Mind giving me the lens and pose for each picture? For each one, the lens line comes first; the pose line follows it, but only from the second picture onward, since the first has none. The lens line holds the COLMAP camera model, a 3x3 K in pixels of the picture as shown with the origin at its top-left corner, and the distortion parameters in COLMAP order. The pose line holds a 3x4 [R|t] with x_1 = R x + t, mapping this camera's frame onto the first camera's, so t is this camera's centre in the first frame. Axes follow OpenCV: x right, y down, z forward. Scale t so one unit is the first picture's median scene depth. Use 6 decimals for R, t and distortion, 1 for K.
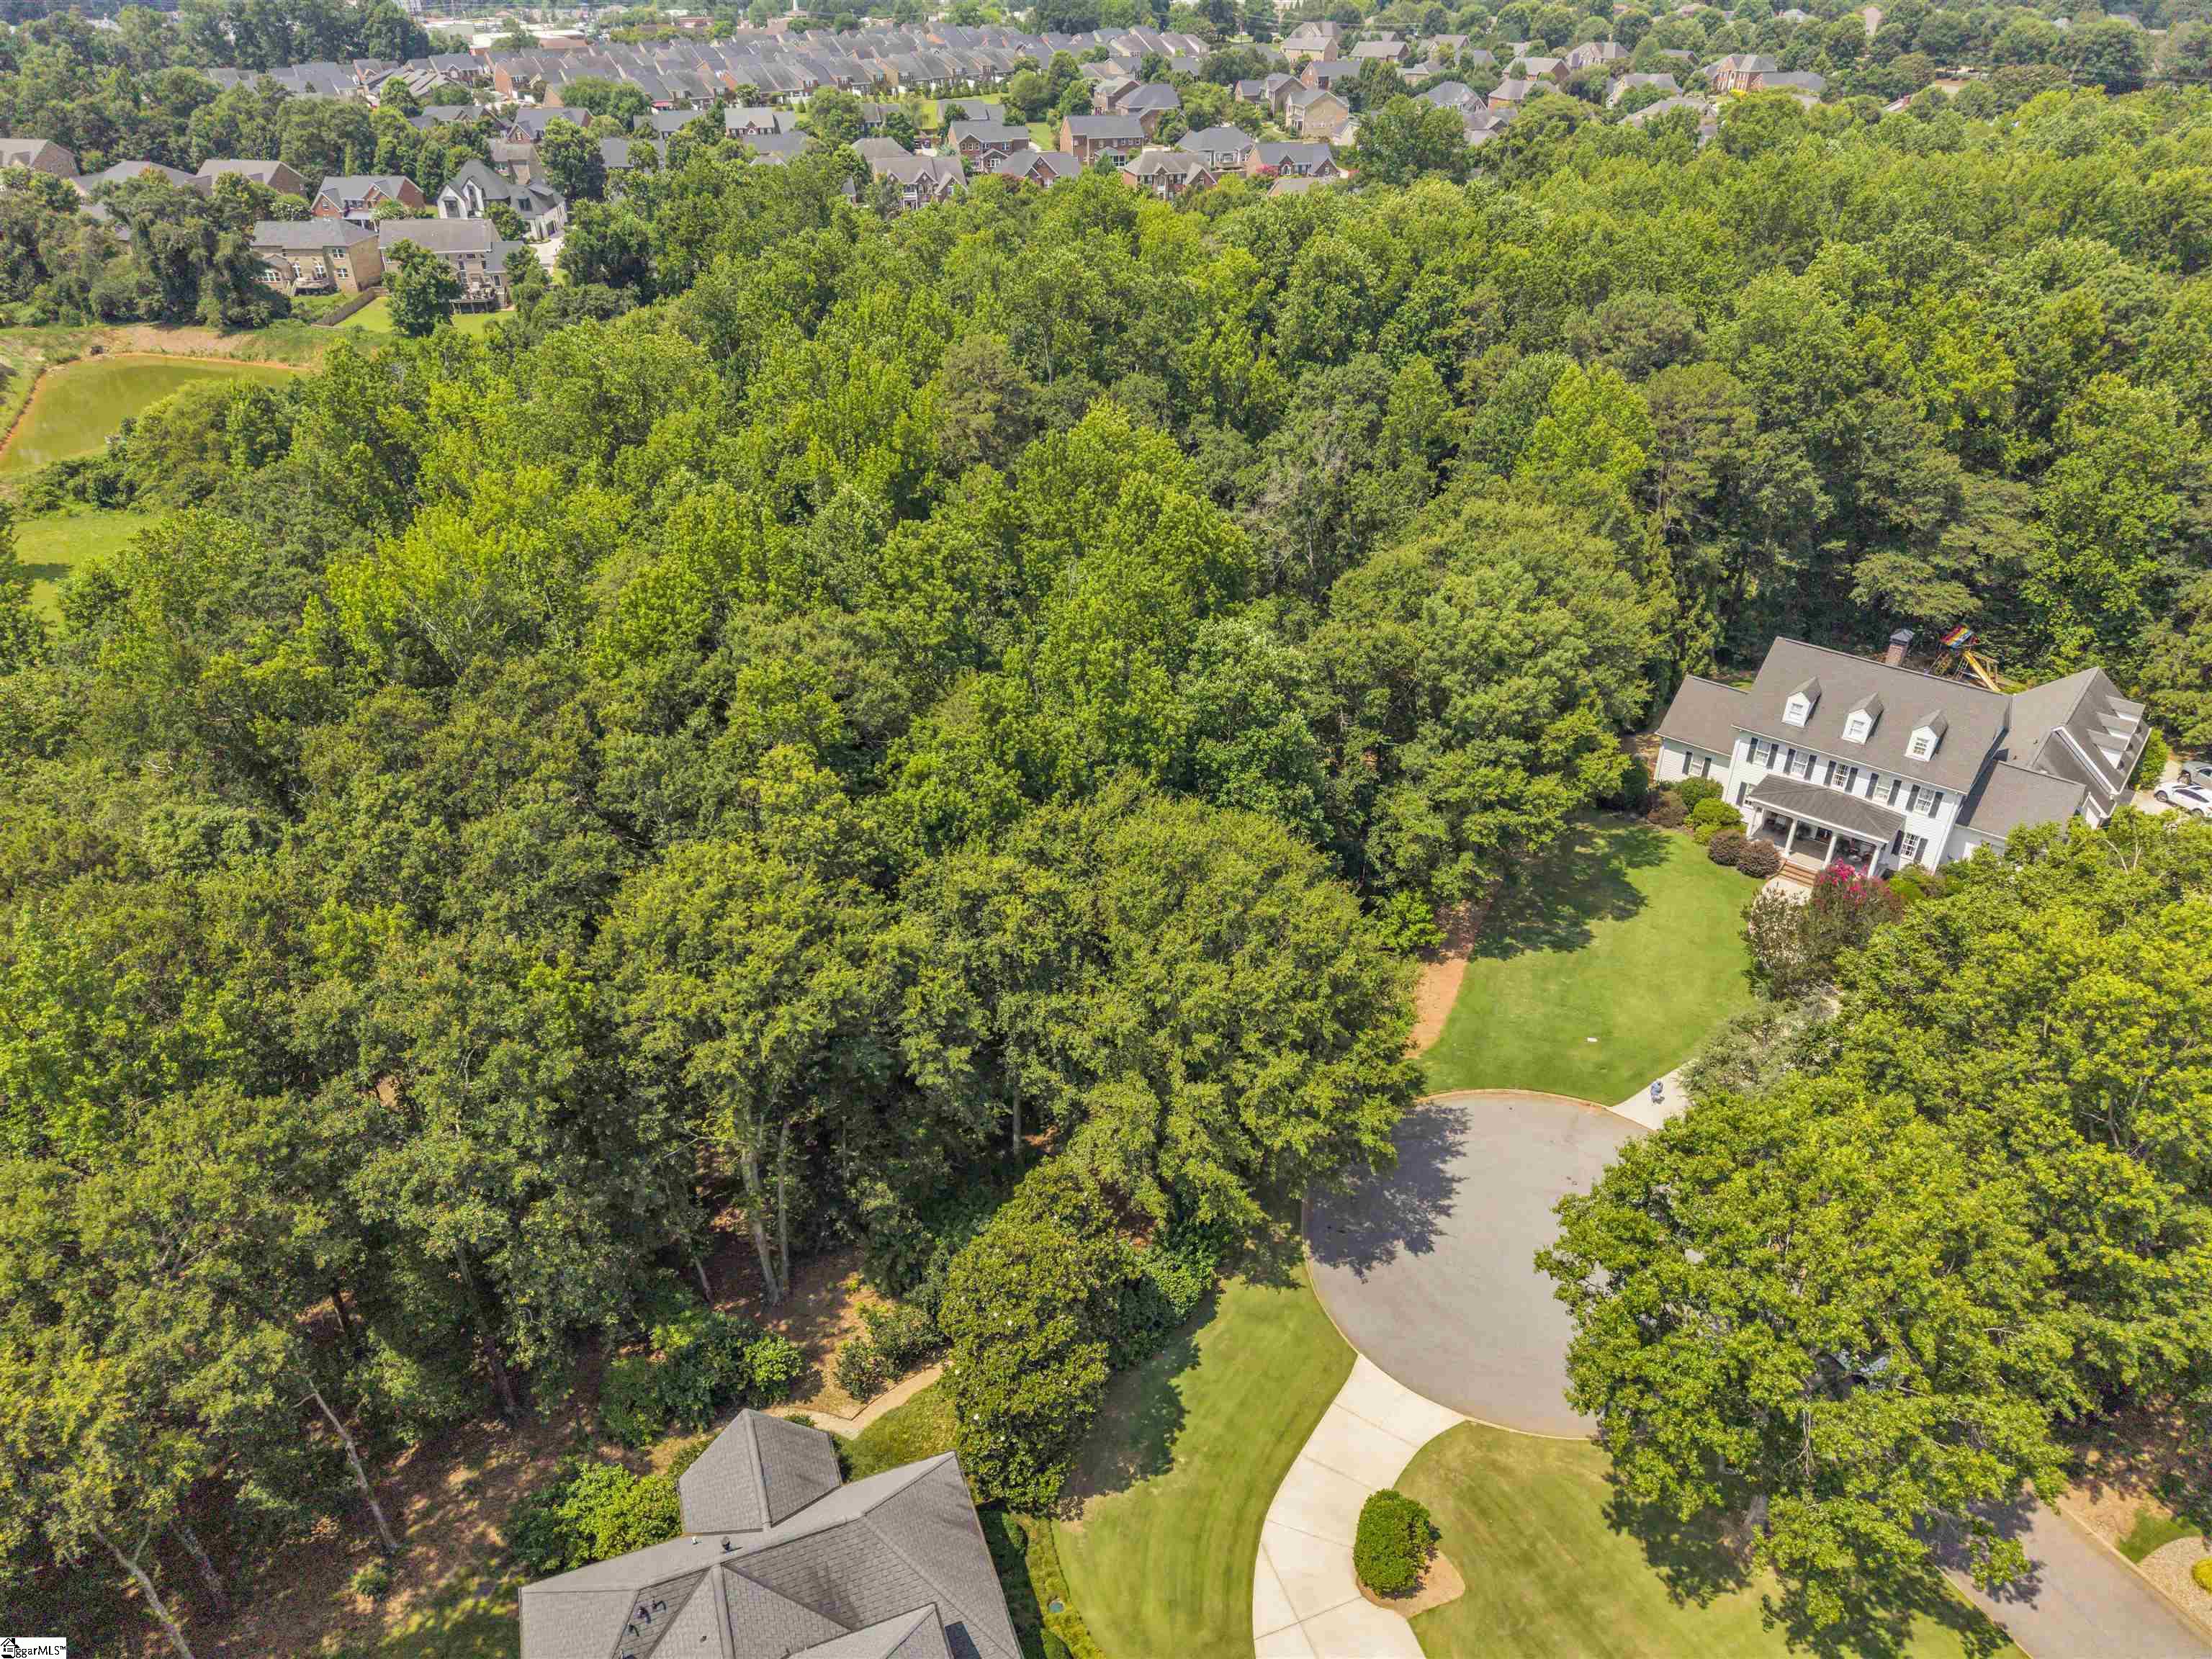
lens RADIAL K [[1509.1, 0, 1106.2], [0, 1509.1, 823.6], [0, 0, 1]] dist [0.037625, -0.026765]
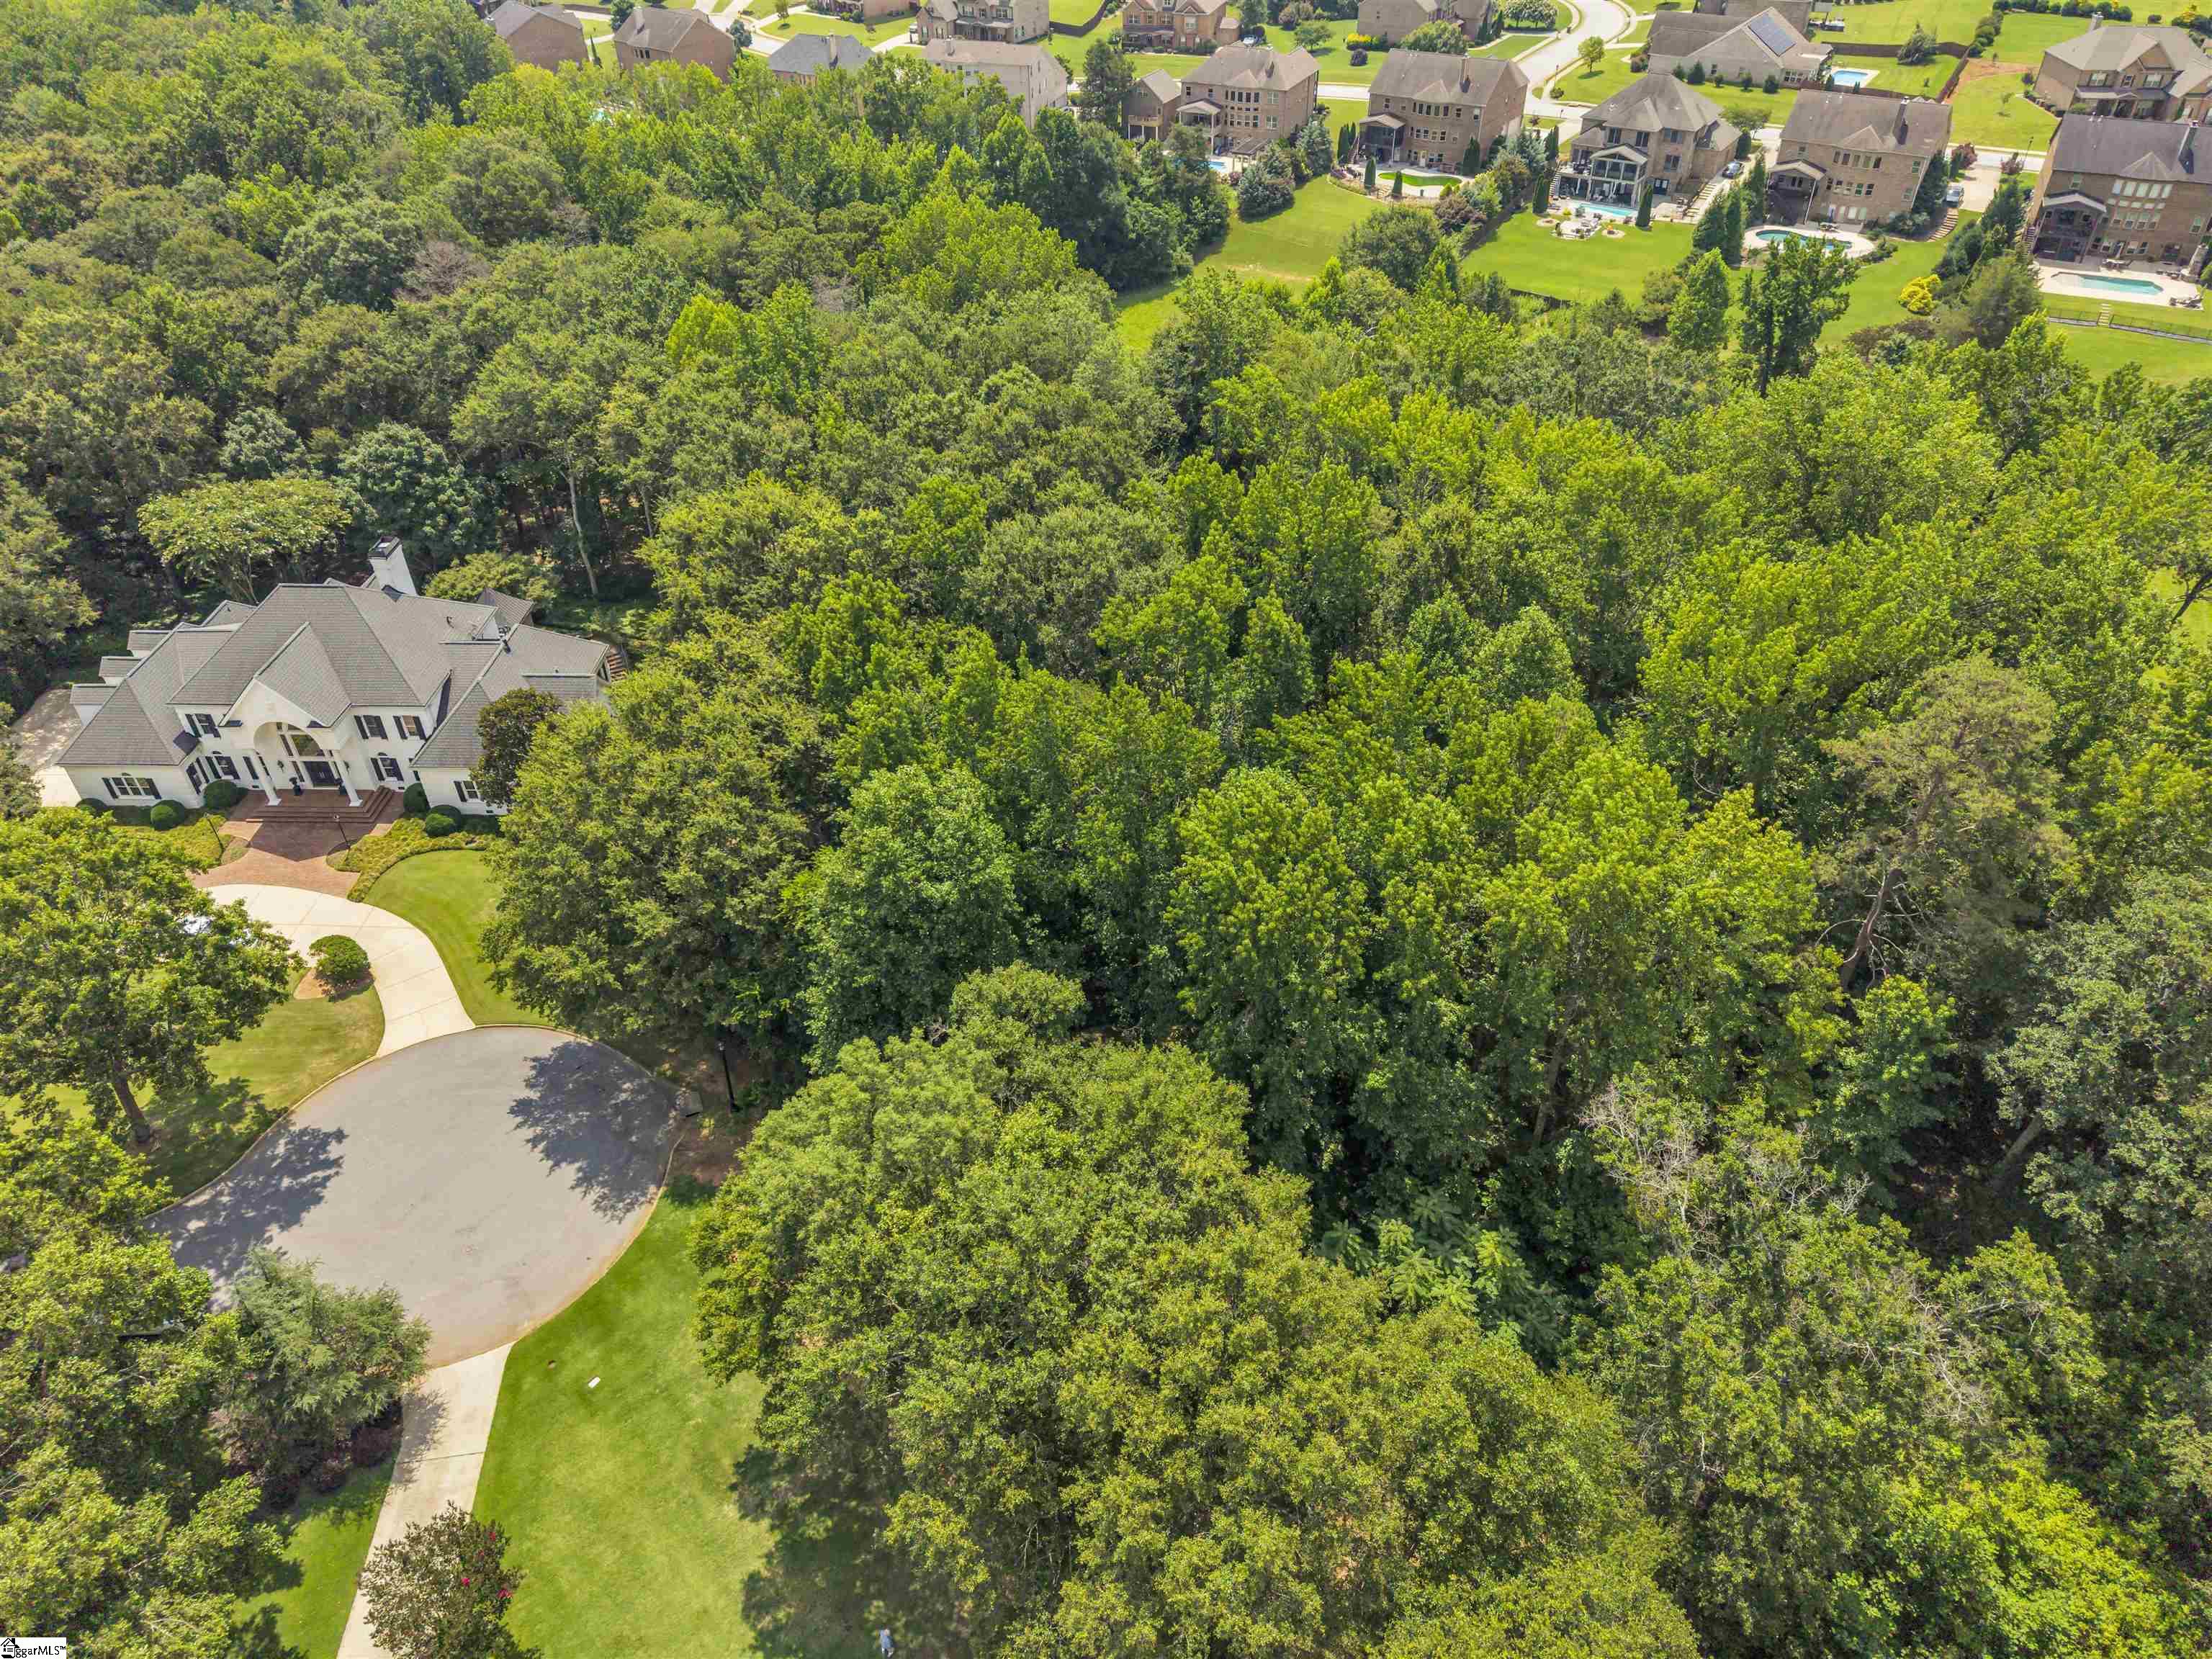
lens RADIAL K [[1509.1, 0, 1106.2], [0, 1509.1, 823.6], [0, 0, 1]] dist [0.037625, -0.026765]
pose [[-0.391479, 0.570489, -0.722001, 0.557166], [-0.459071, 0.558924, 0.690549, -0.621237], [0.797495, 0.601785, 0.043088, 0.895642]]
